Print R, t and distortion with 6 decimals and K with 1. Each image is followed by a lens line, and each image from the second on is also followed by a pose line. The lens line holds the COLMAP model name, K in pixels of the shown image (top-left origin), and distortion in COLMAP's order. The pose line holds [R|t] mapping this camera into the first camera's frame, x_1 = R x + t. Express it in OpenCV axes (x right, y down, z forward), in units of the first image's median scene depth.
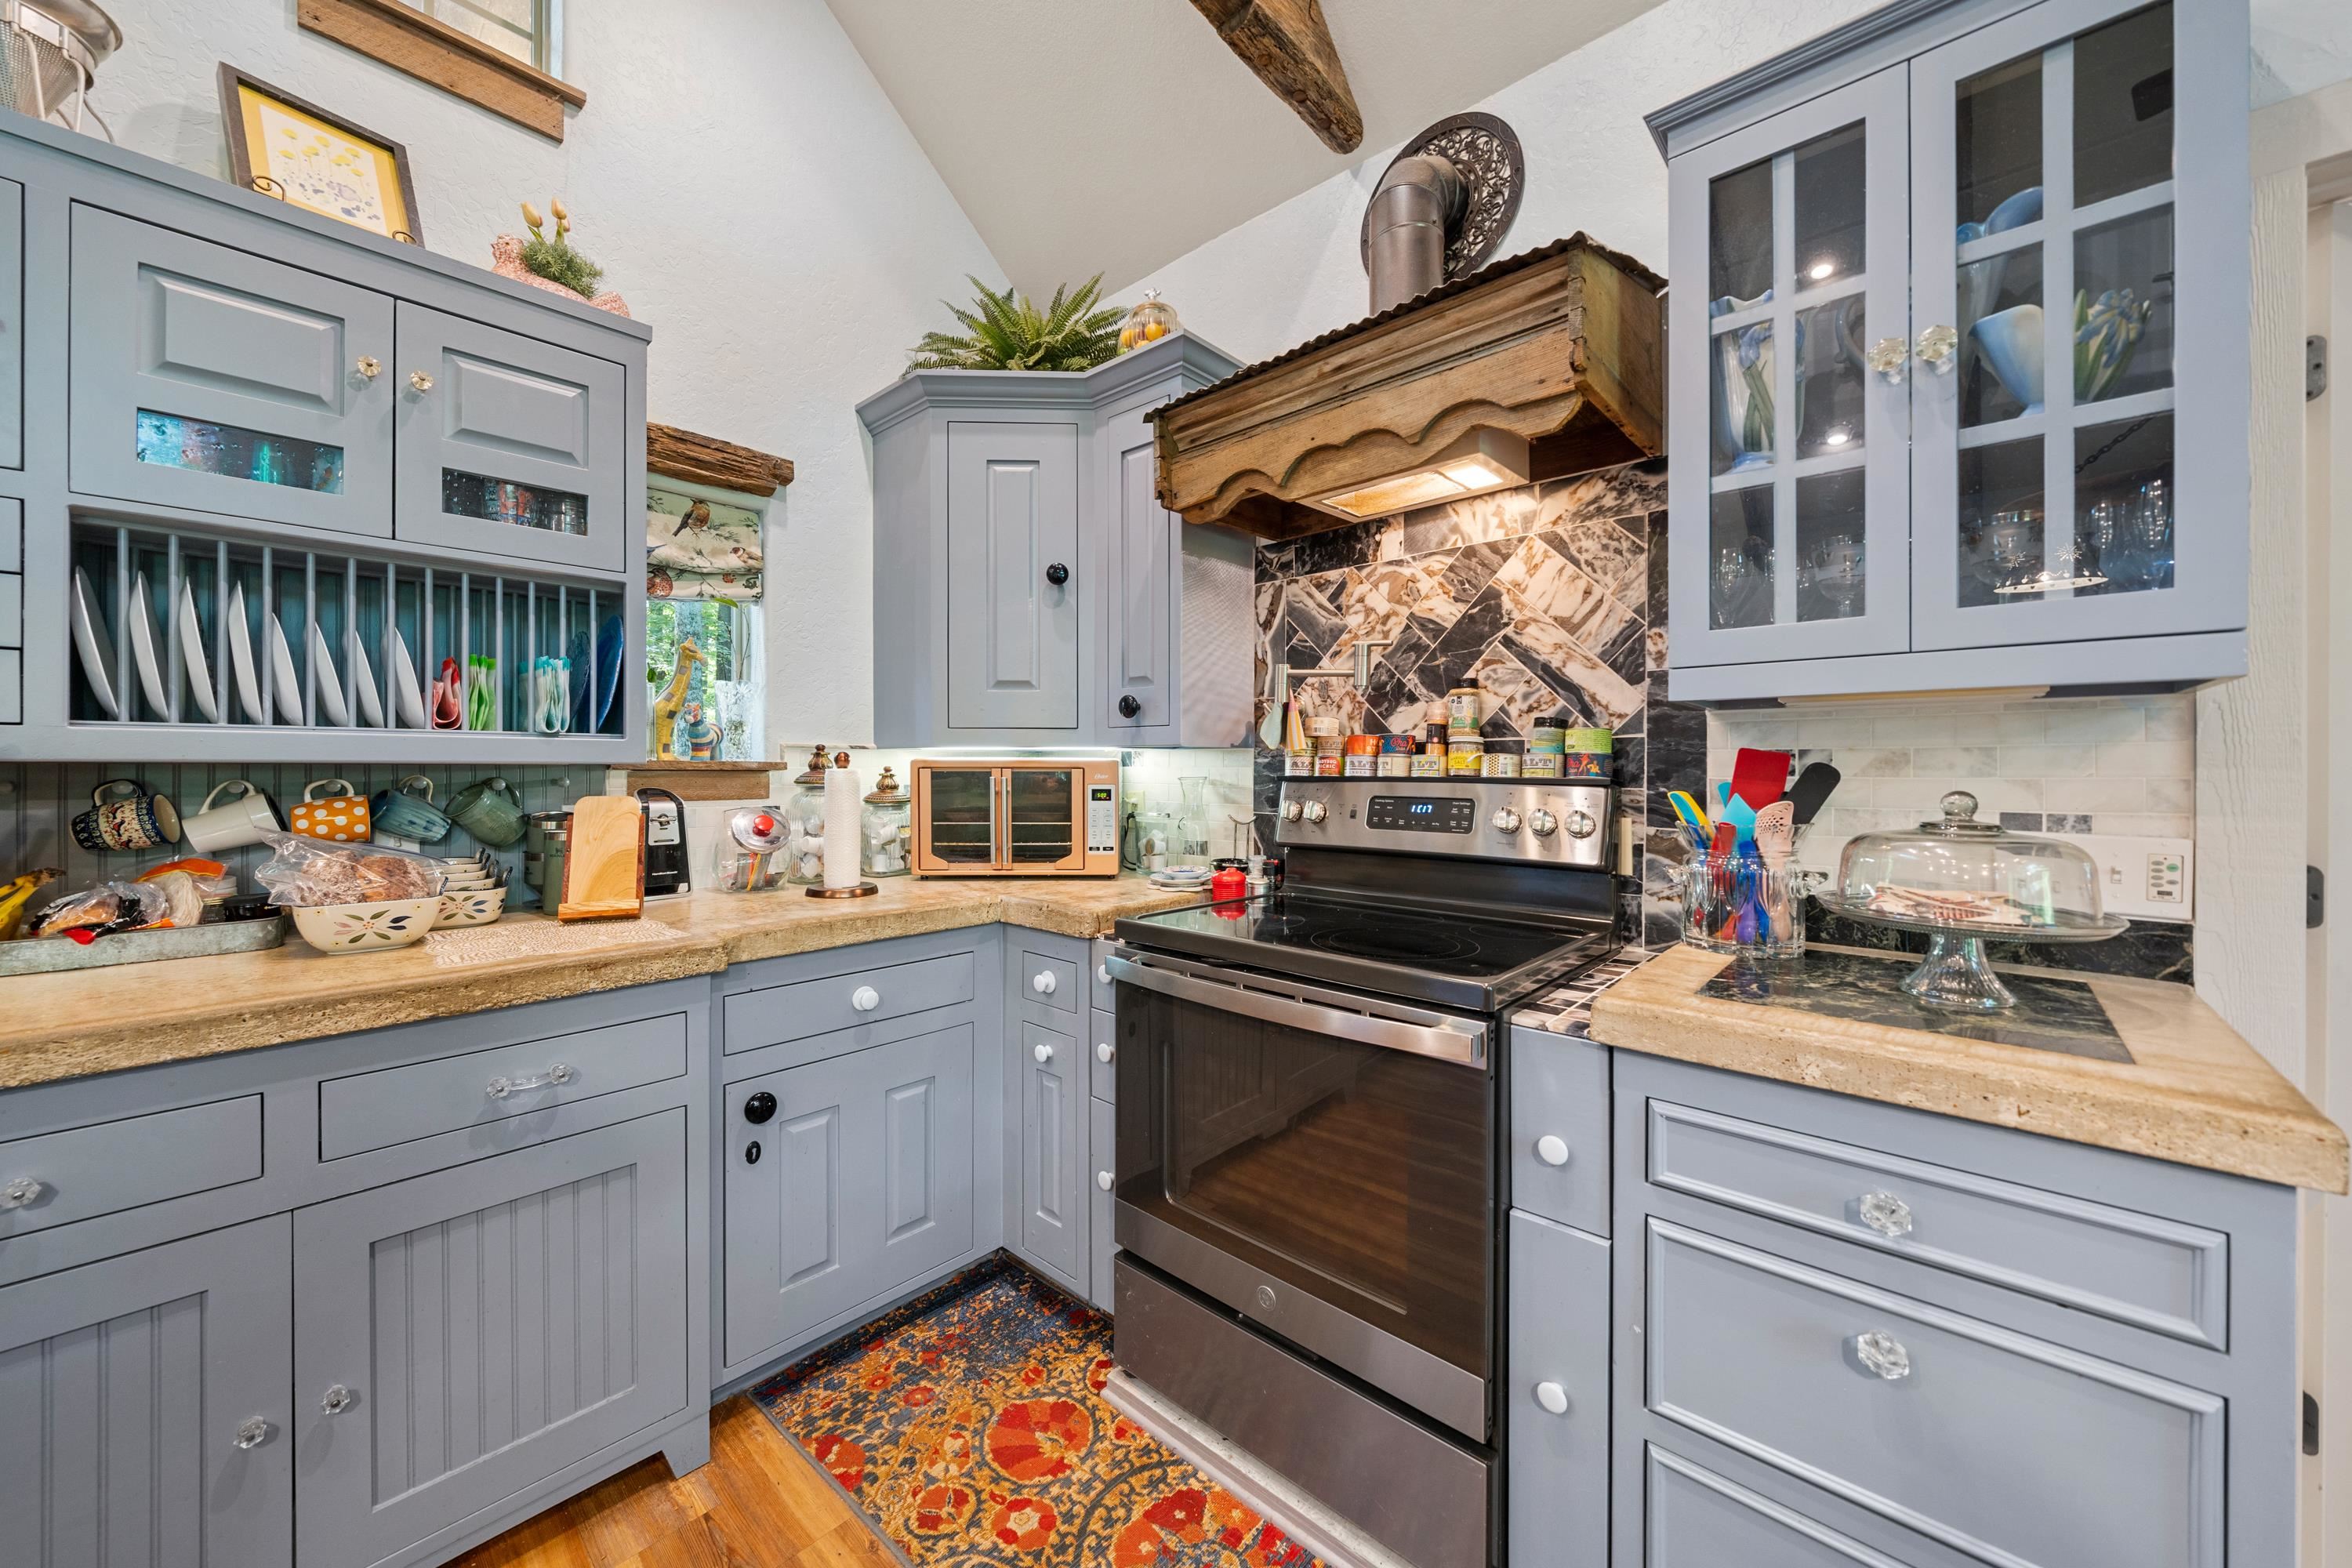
lens RADIAL K [[833.2, 0, 1176.4], [0, 833.2, 766.1], [0, 0, 1]] dist [-0.002413, -0.000196]
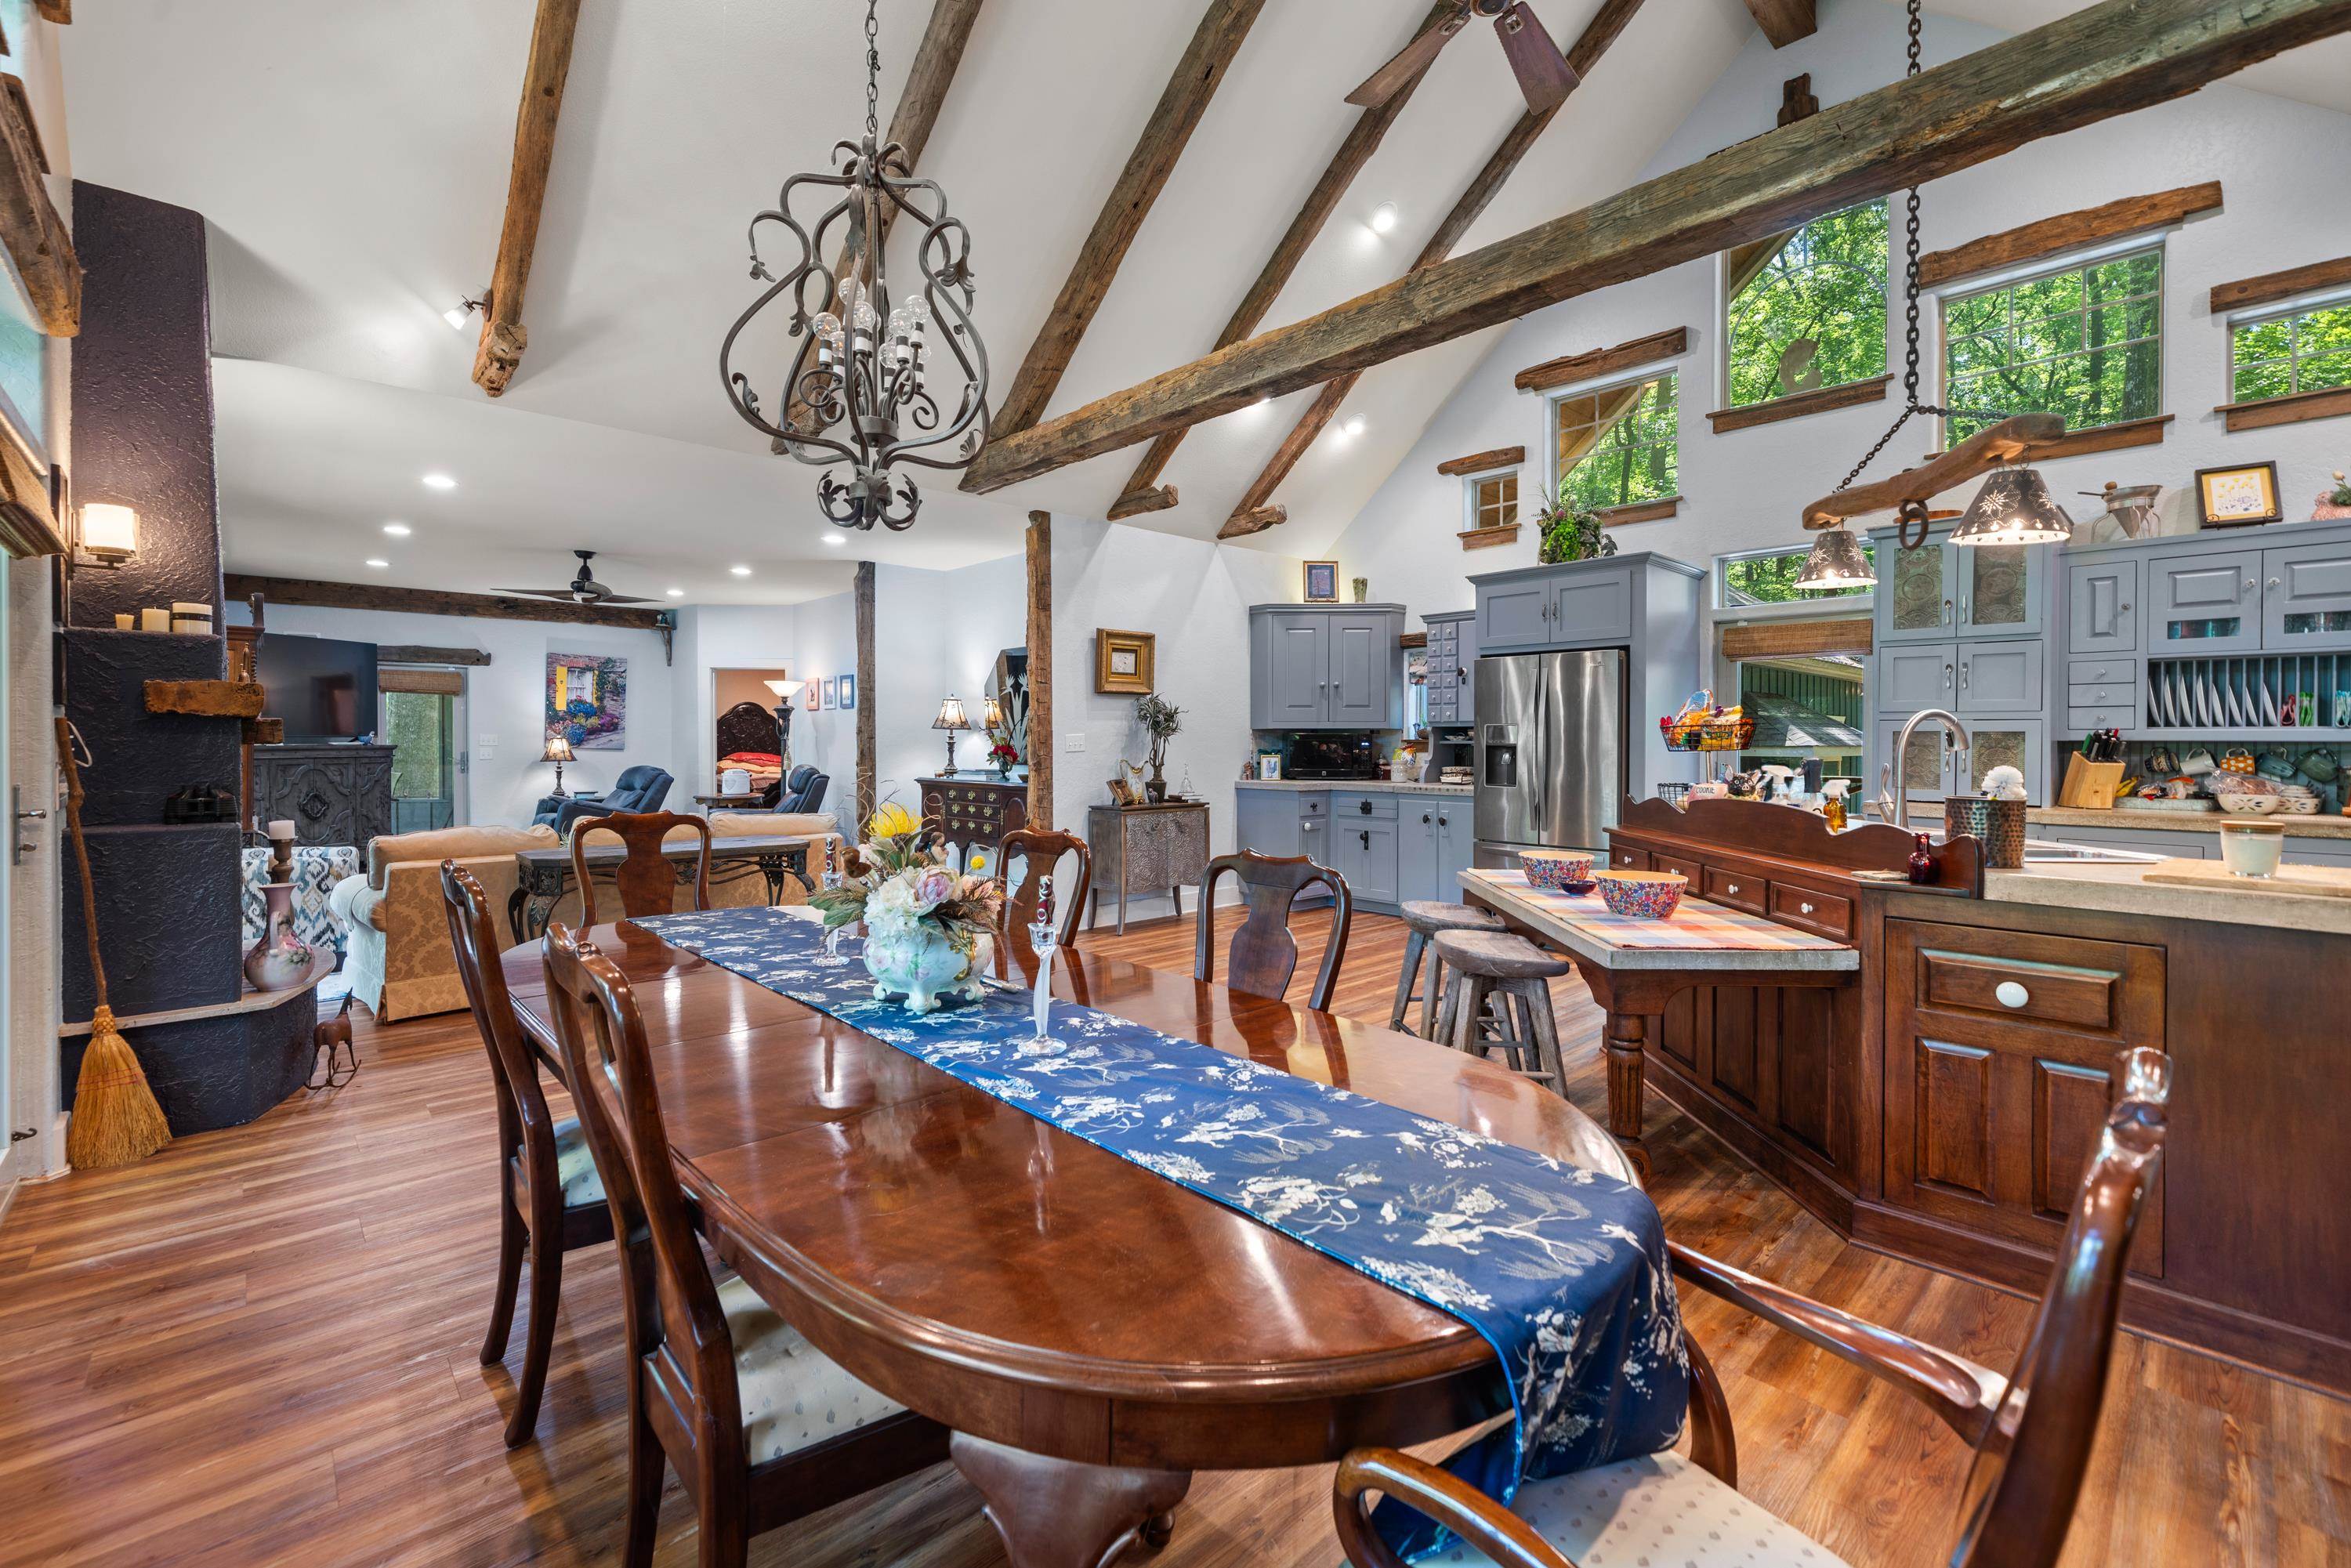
lens RADIAL K [[994.8, 0, 1163.5], [0, 994.8, 747.9], [0, 0, 1]] dist [0.001291, 0.000252]
pose [[-0.091423, 0.007040, -0.995787, 2.030283], [-0.001425, 0.999973, 0.007200, -0.000681], [0.995811, 0.002077, -0.091411, -1.738045]]
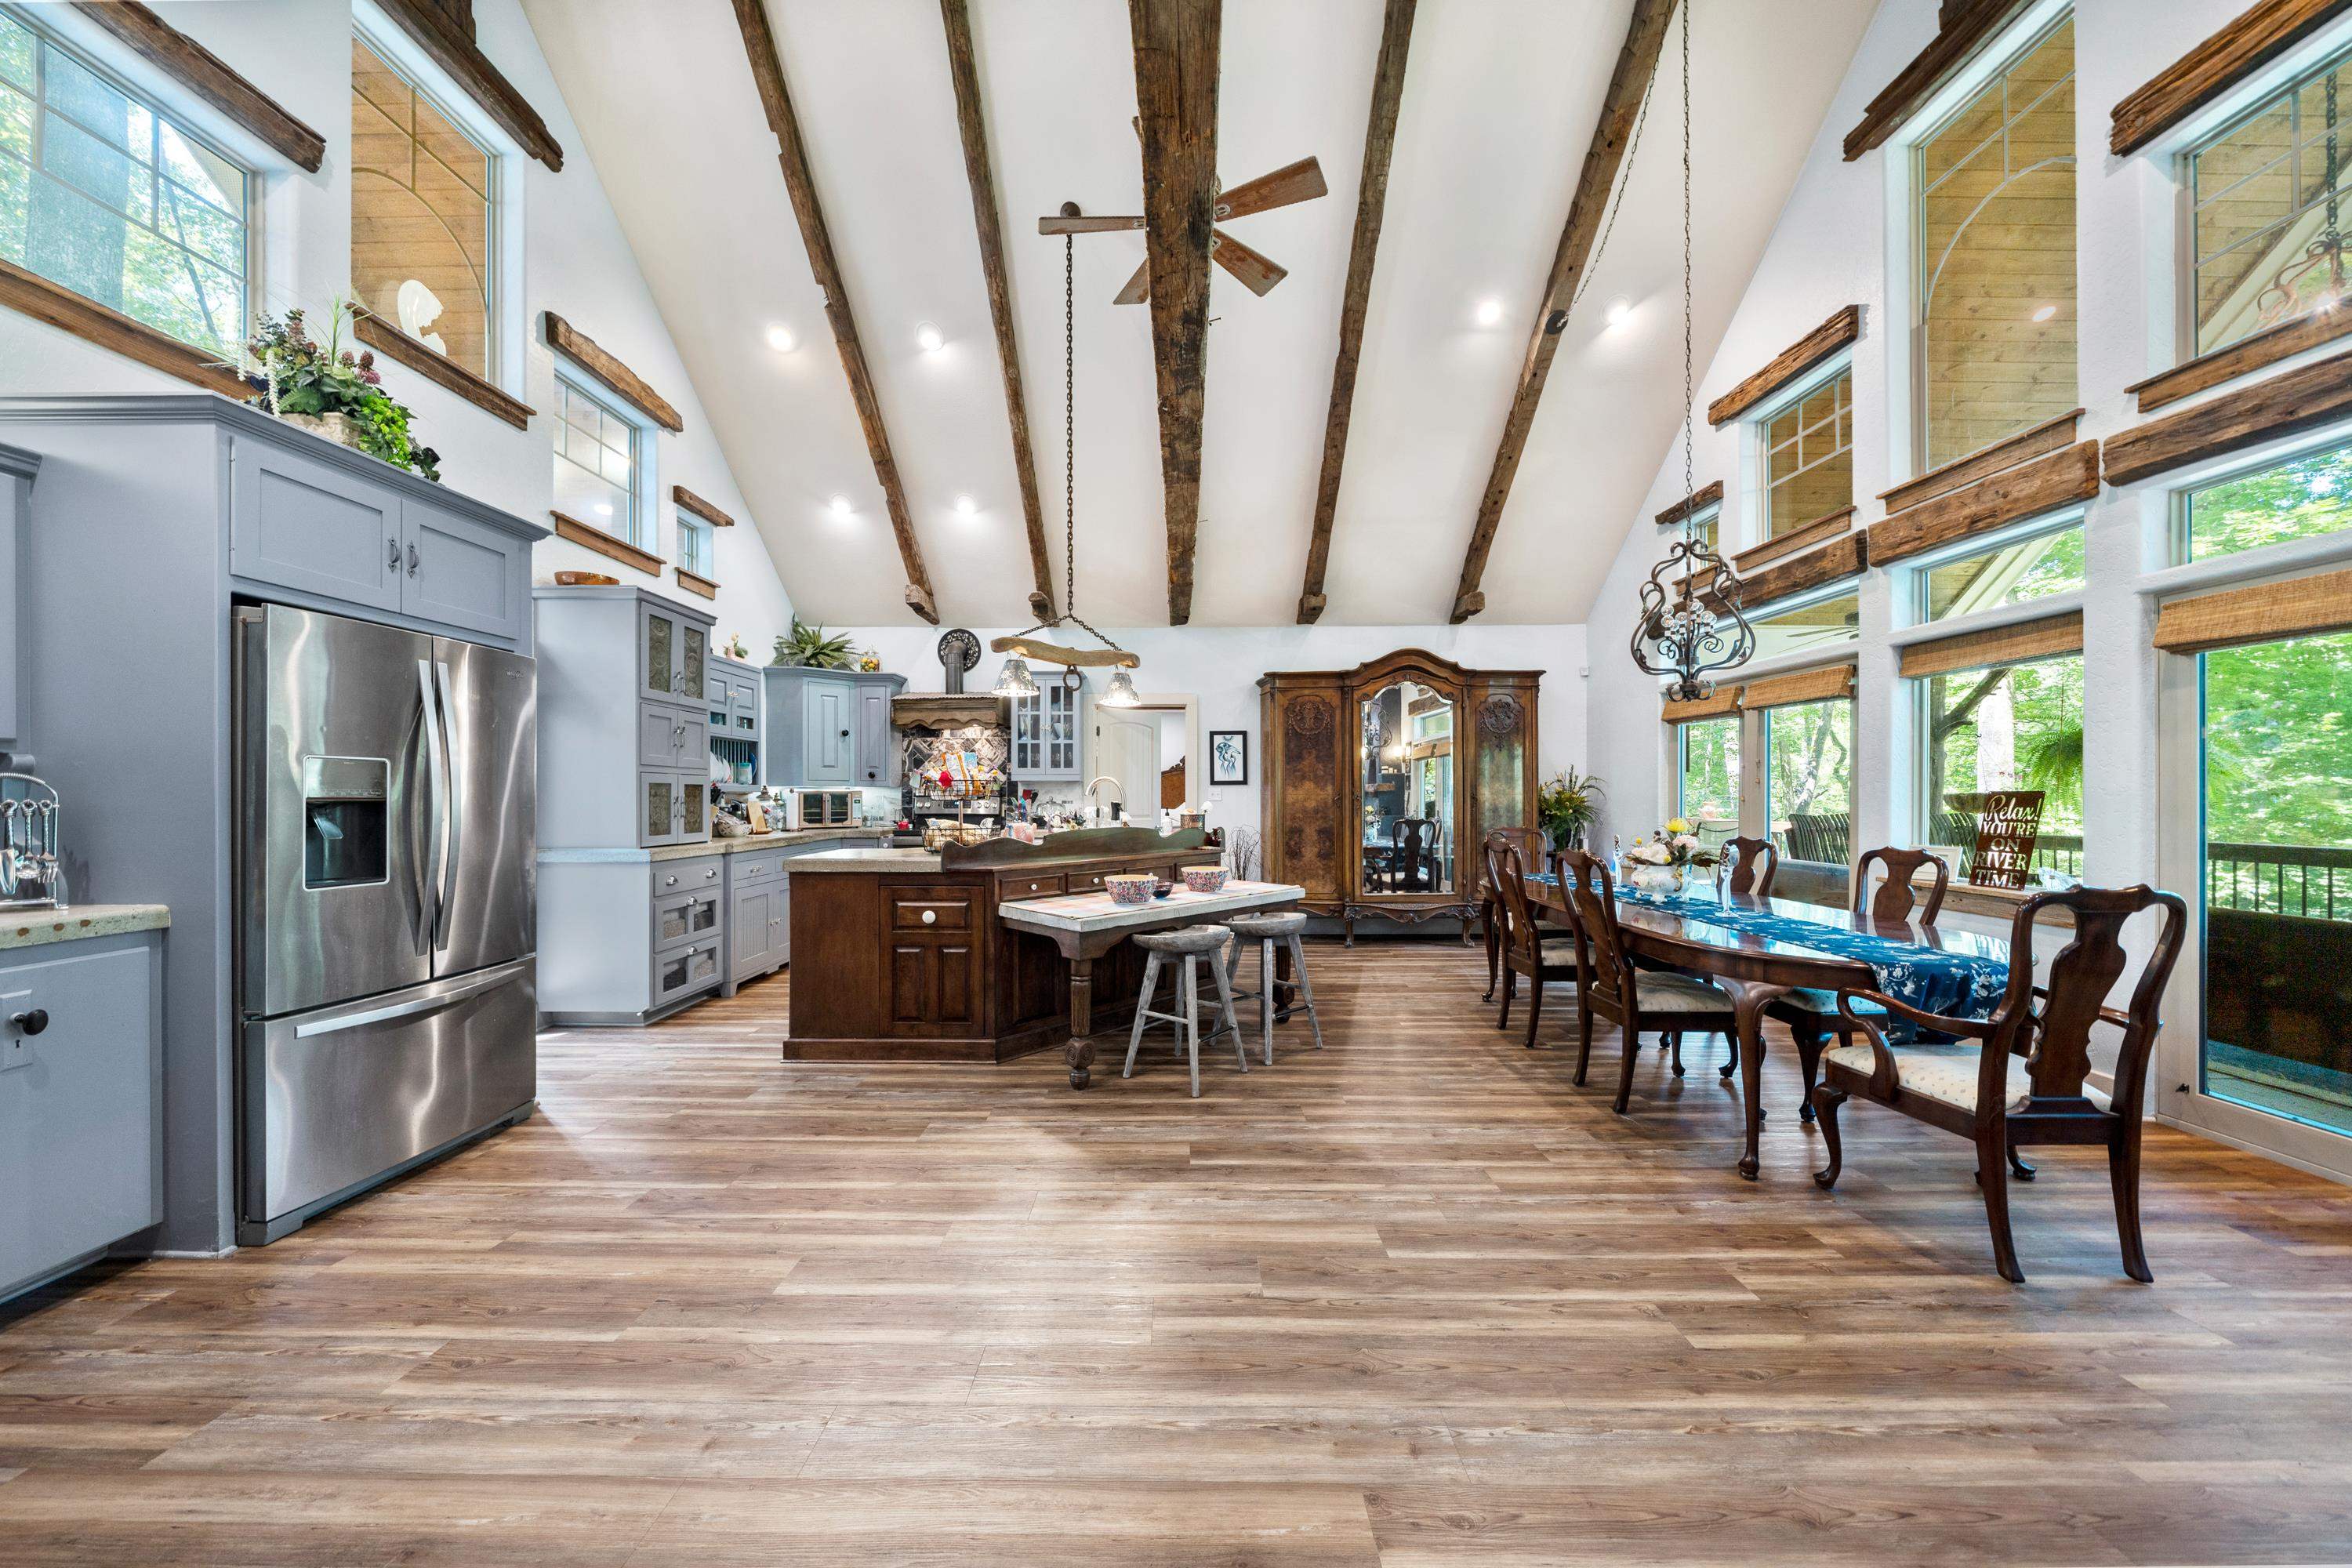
lens RADIAL K [[804.5, 0, 1170.5], [0, 804.5, 796.2], [0, 0, 1]] dist [-0.004056, -0.000188]
pose [[0.746953, -0.003060, 0.664870, -1.714105], [0.000819, 0.999993, 0.003683, 0.004005], [-0.664877, -0.002207, 0.746950, -2.918281]]
